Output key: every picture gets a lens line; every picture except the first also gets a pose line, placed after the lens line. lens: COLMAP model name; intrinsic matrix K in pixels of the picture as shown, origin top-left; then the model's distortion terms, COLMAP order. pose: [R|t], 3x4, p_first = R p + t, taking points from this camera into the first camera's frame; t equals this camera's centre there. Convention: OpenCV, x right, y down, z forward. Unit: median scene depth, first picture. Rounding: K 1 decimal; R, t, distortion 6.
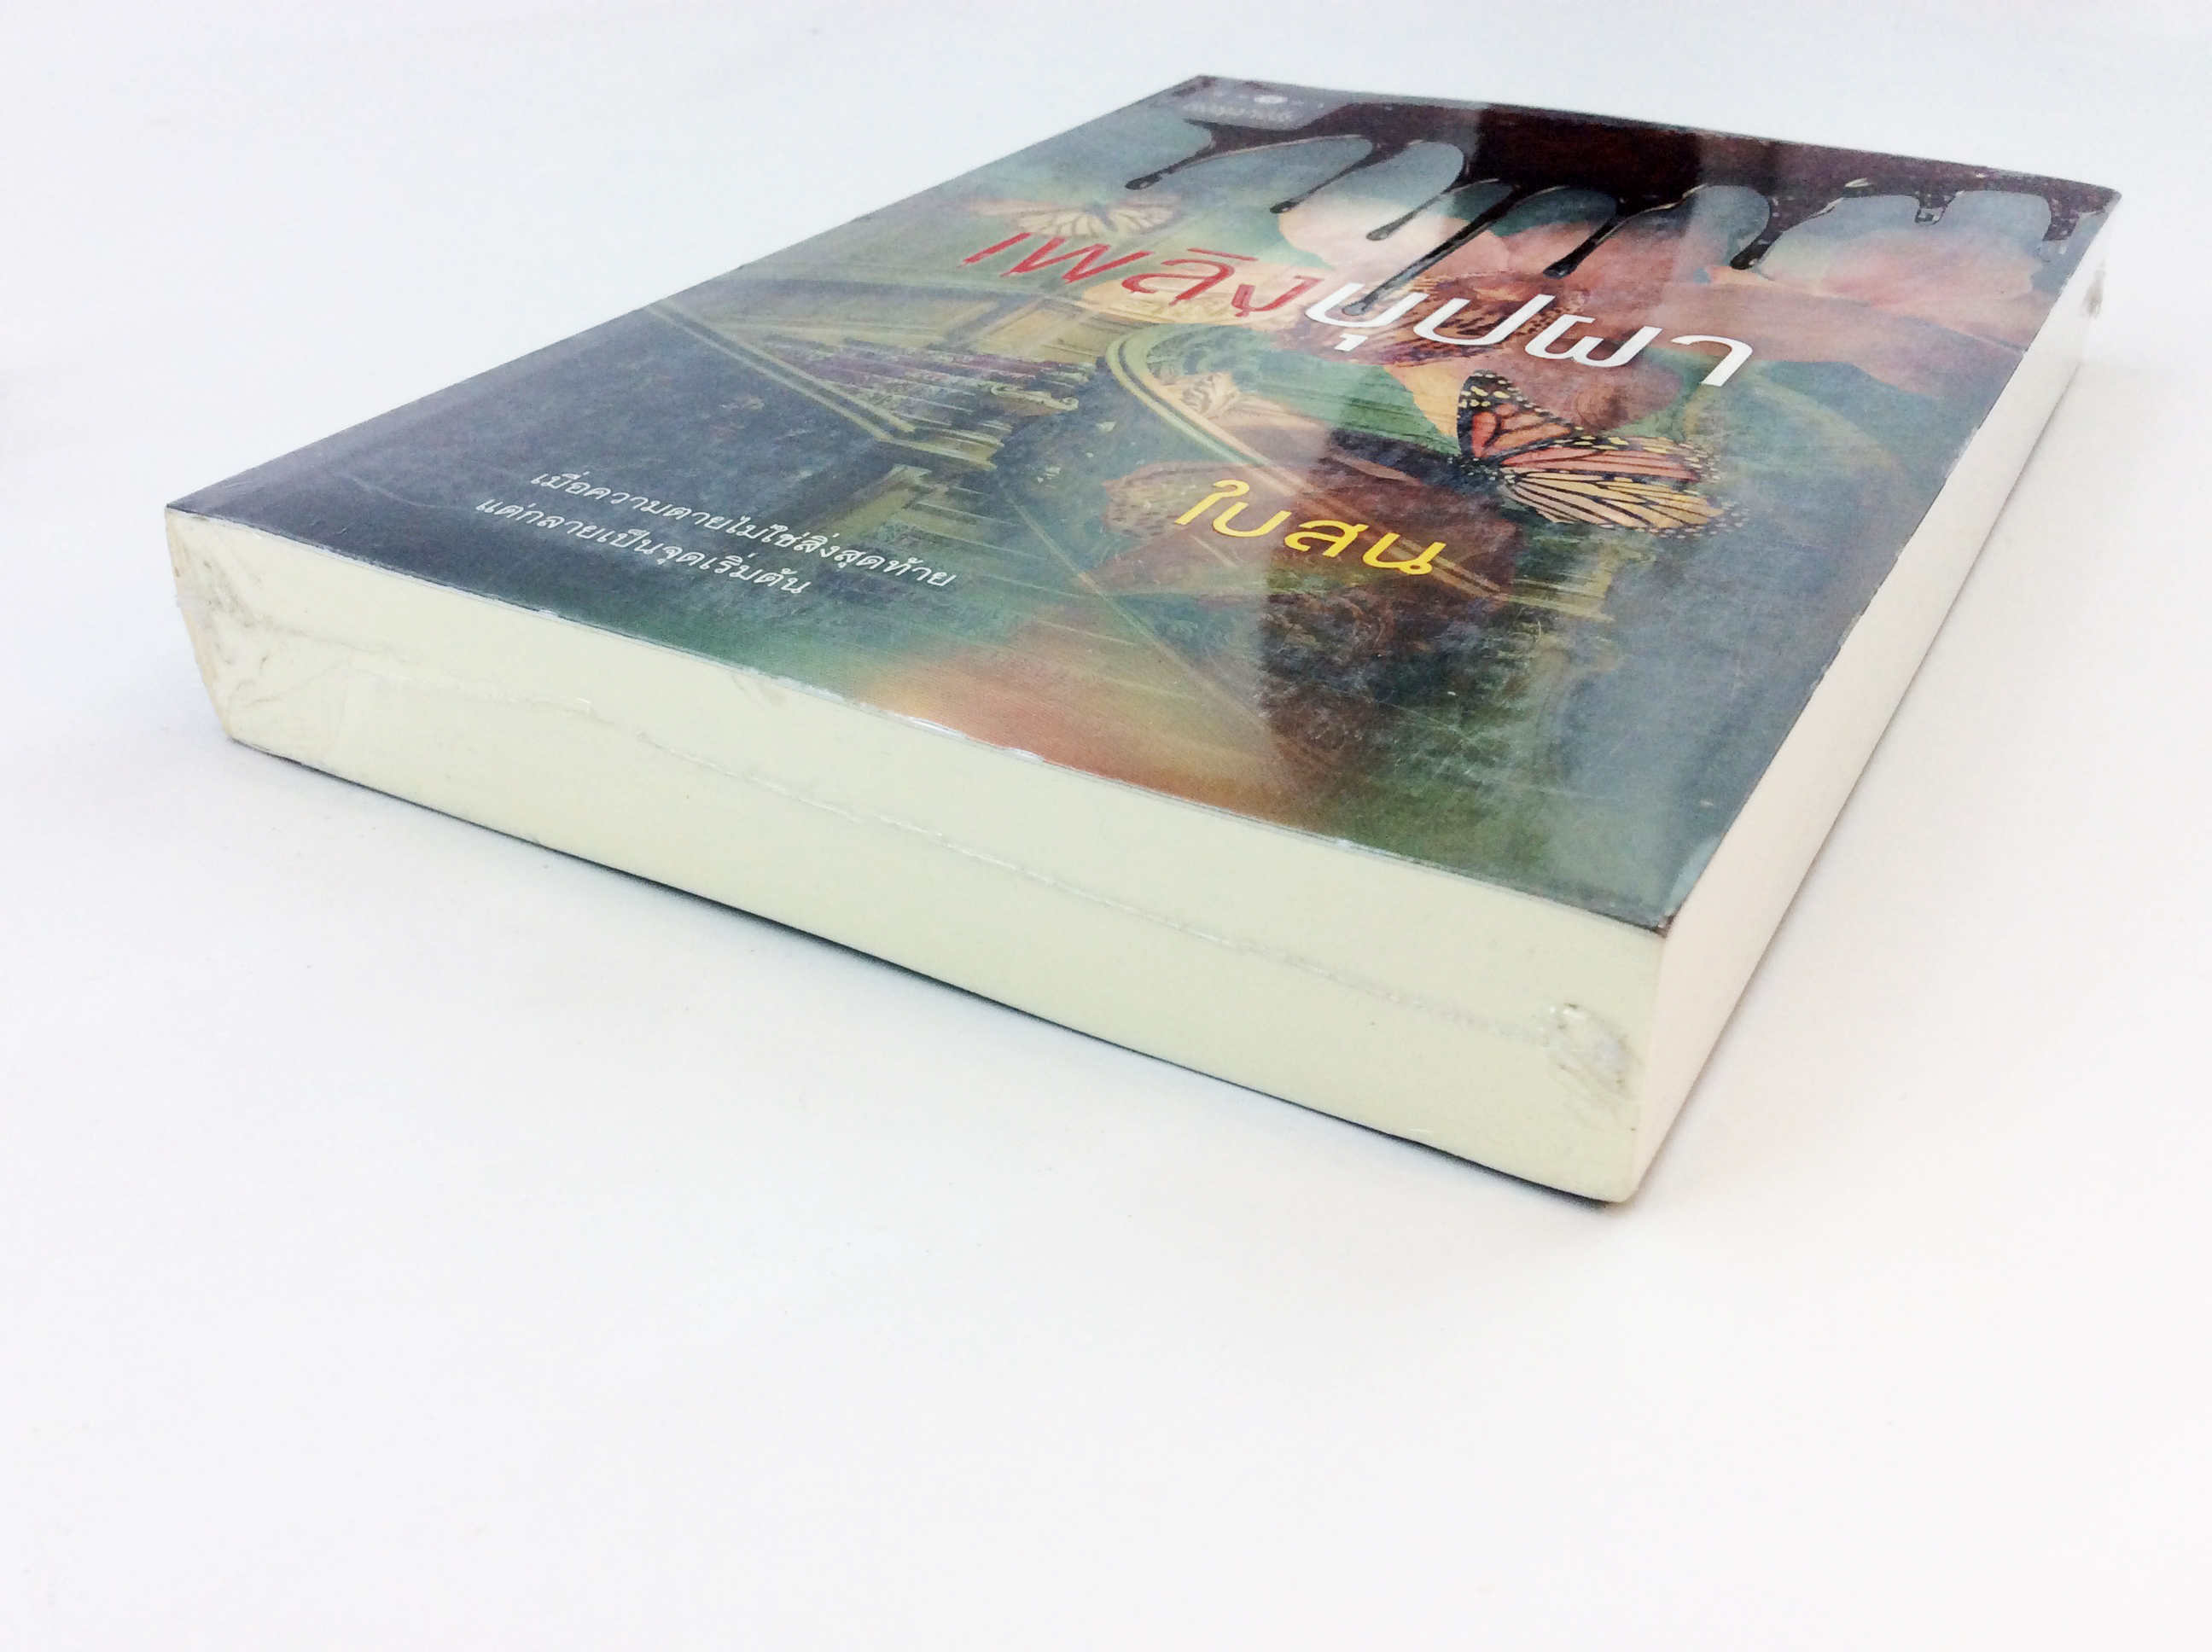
lens RADIAL K [[2082.0, 0, 1090.2], [0, 2082.0, 824.9], [0, 0, 1]] dist [0.067943, 0.000000]
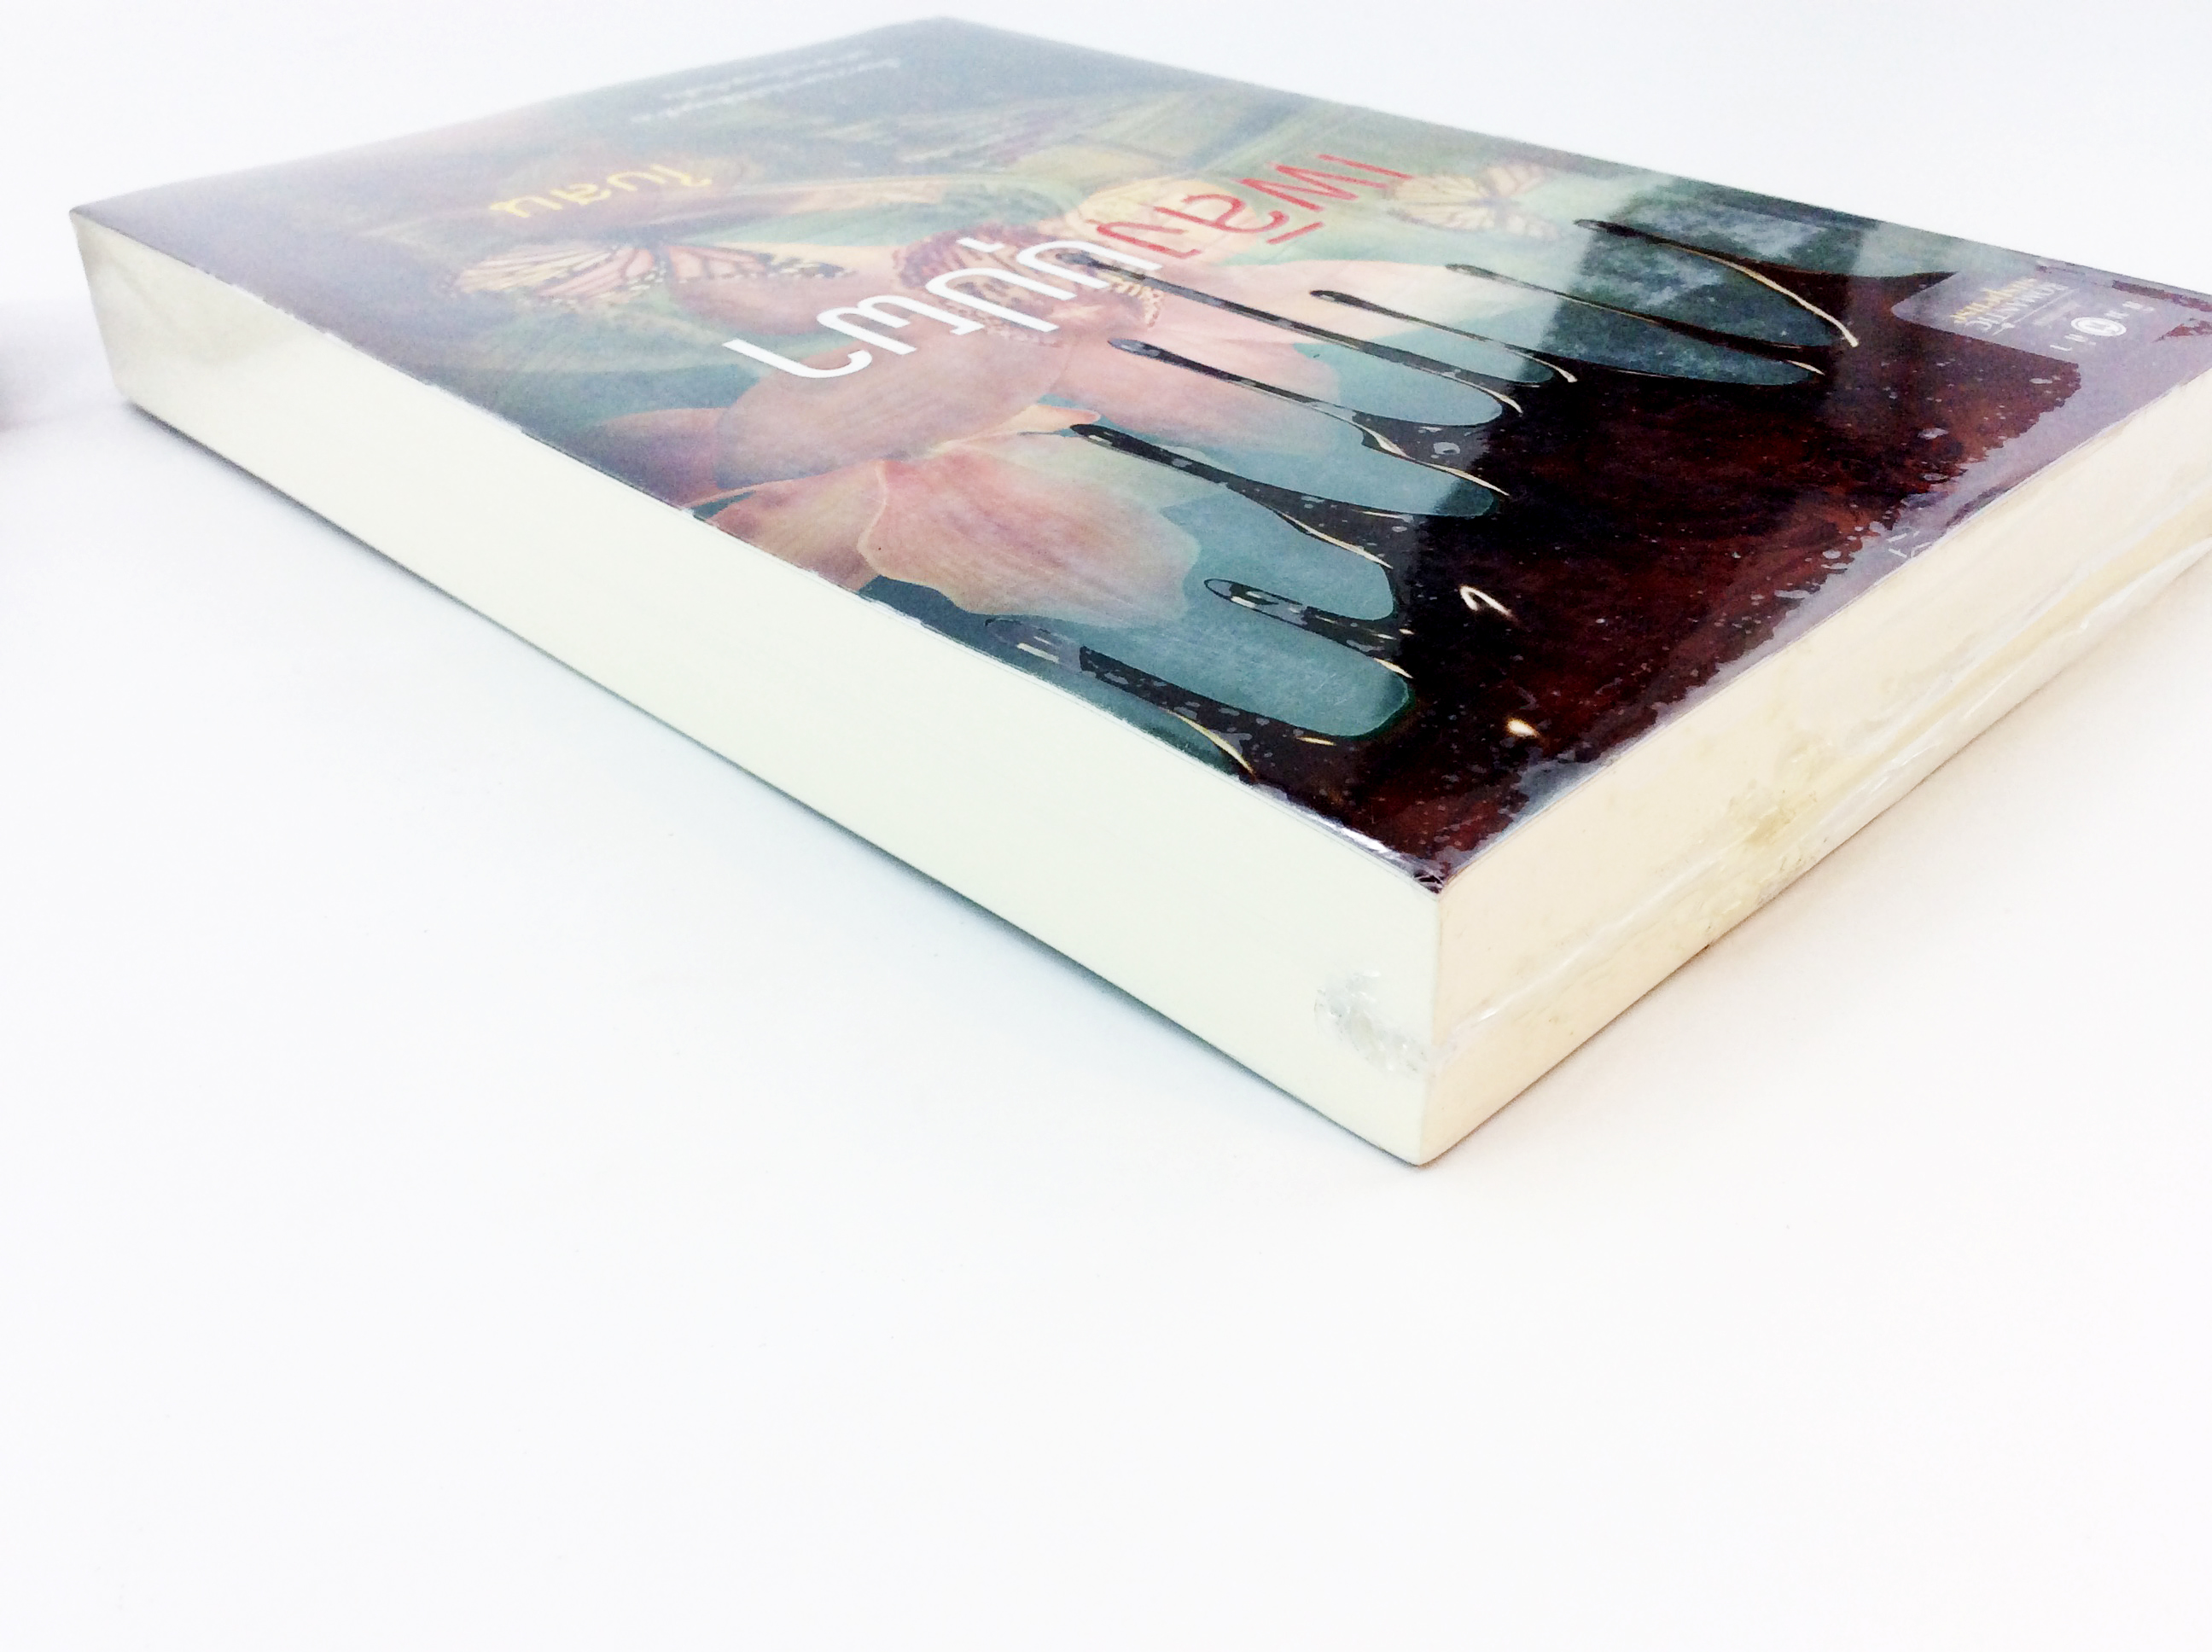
lens RADIAL K [[2082.0, 0, 1100.5], [0, 2082.0, 824.1], [0, 0, 1]] dist [0.067943, 0.000000]
pose [[-0.252553, 0.533872, -0.806968, 1.053973], [-0.494535, 0.645621, 0.581900, -0.652715], [0.831656, 0.546035, 0.100965, 1.067527]]
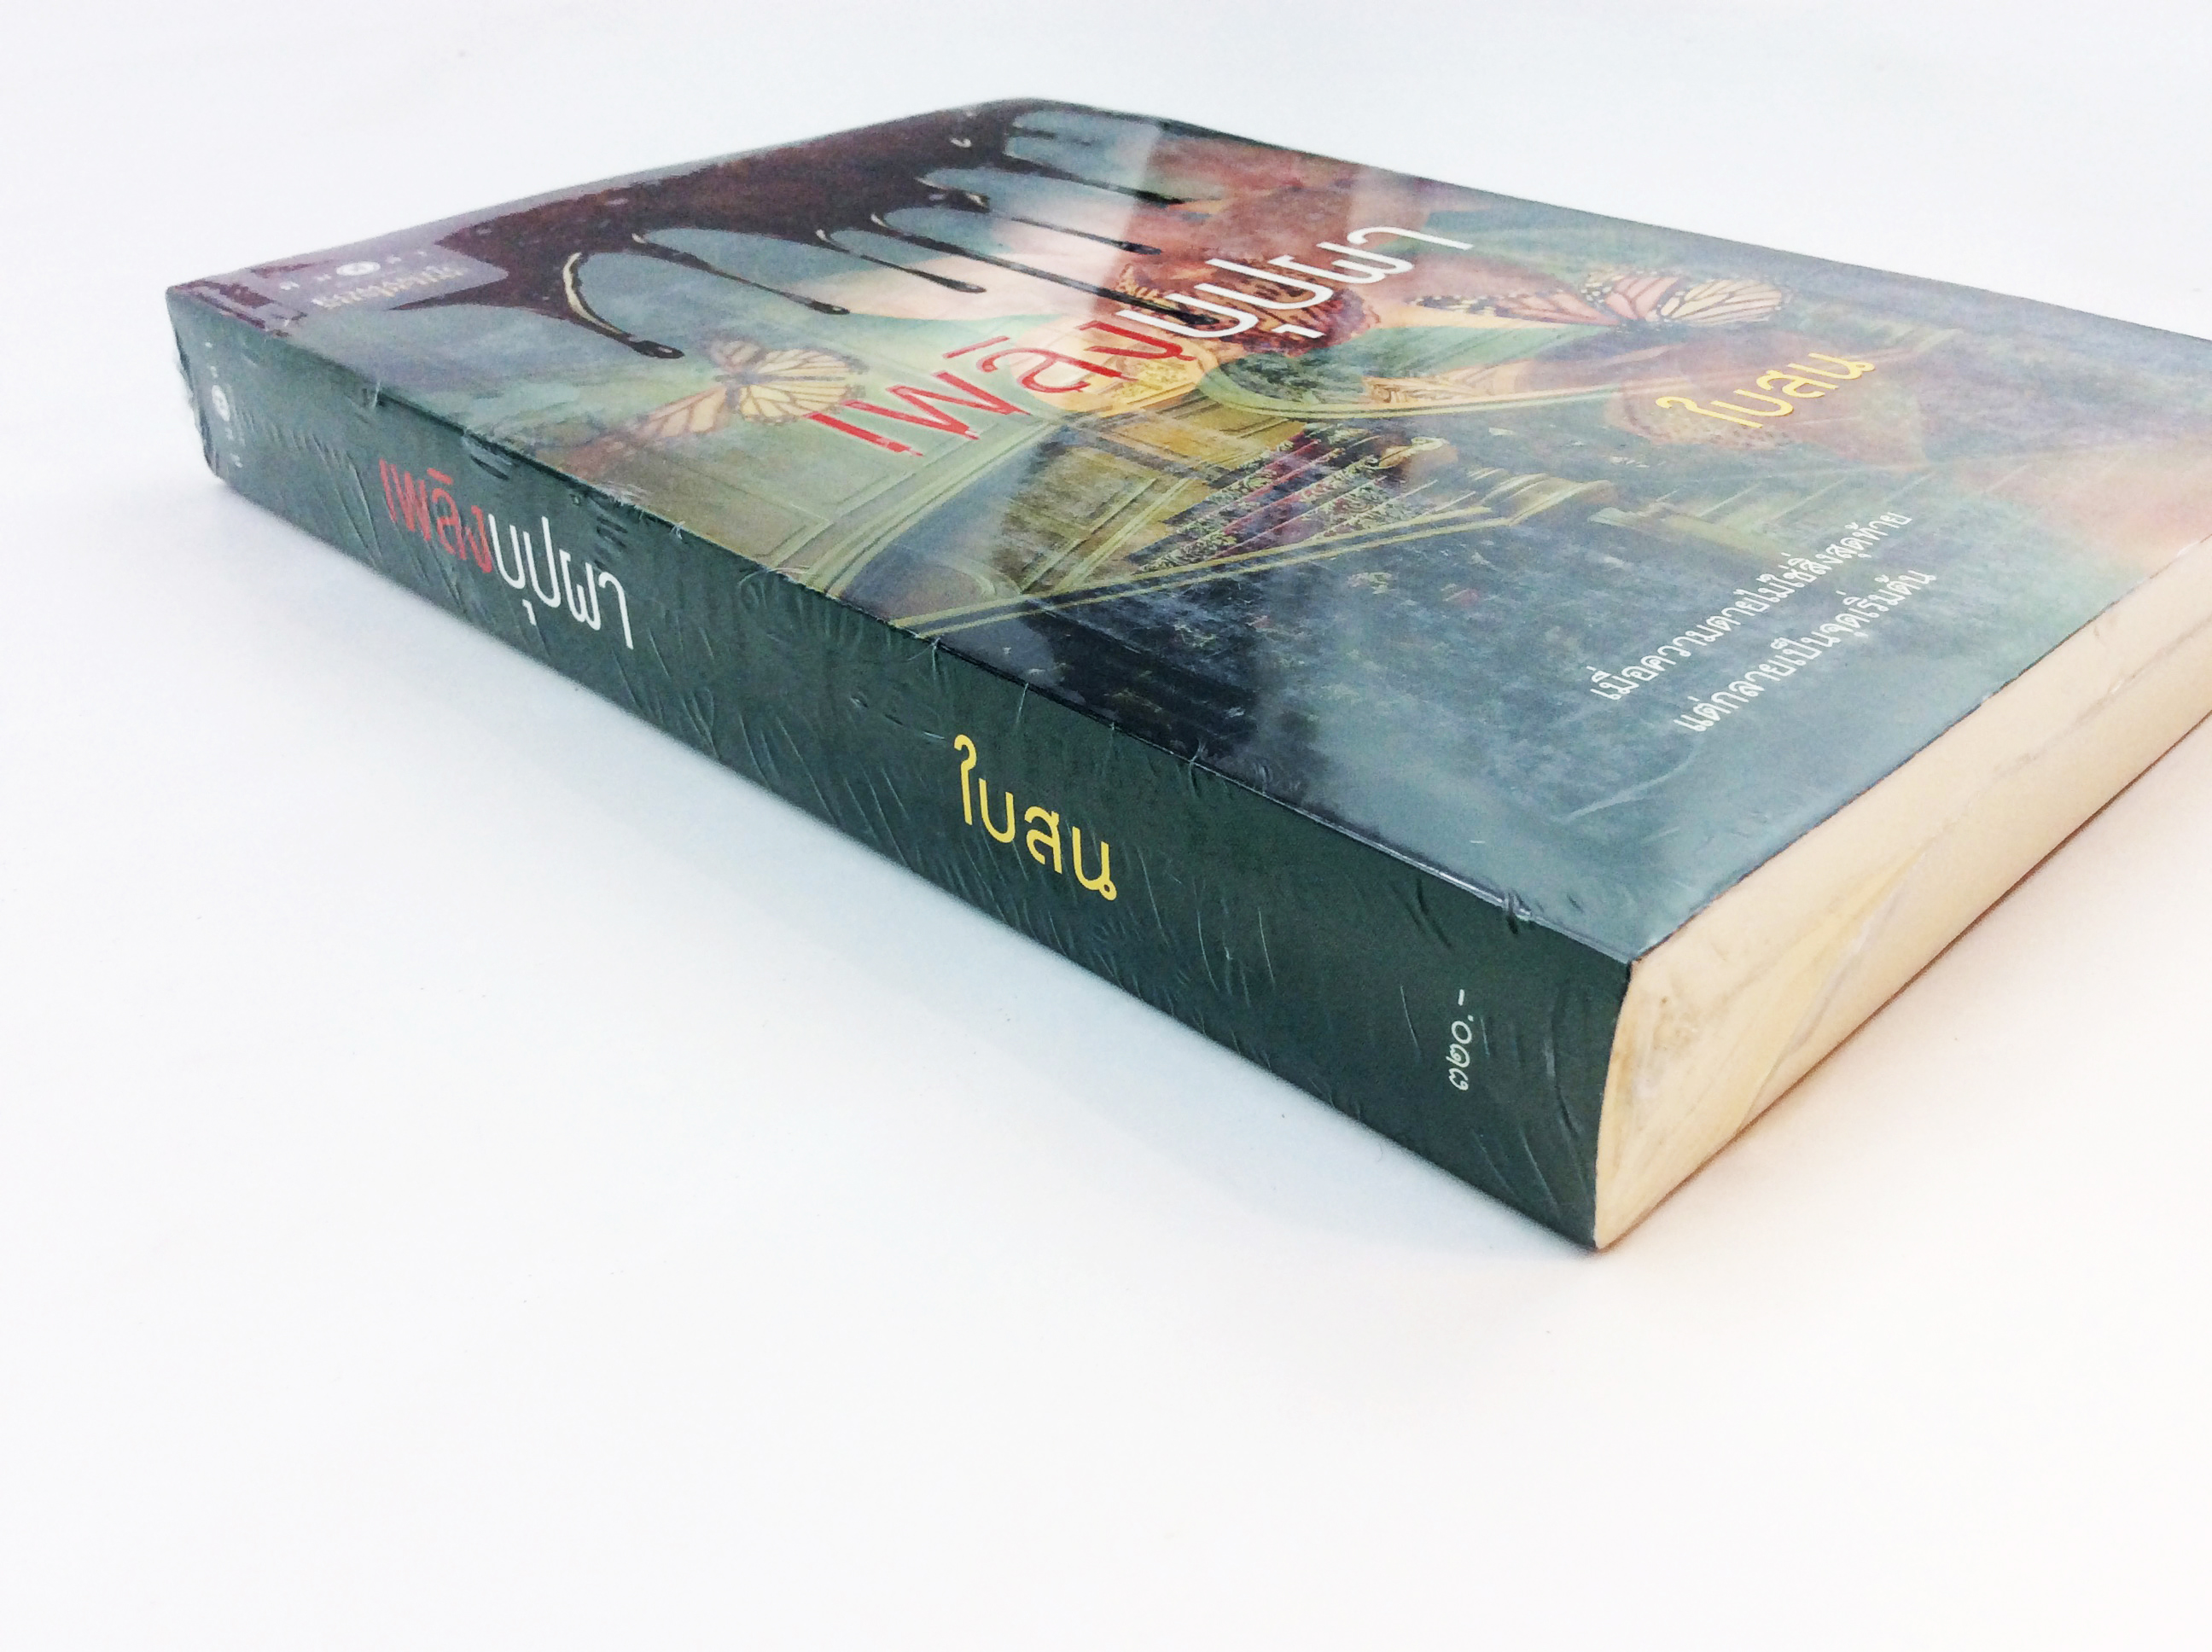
lens RADIAL K [[2082.0, 0, 1112.3], [0, 2082.0, 832.0], [0, 0, 1]] dist [0.067943, 0.000000]
pose [[0.251585, -0.502410, 0.827218, -0.833758], [0.517118, 0.792259, 0.323905, -0.400980], [-0.818104, 0.346280, 0.459126, 0.671708]]
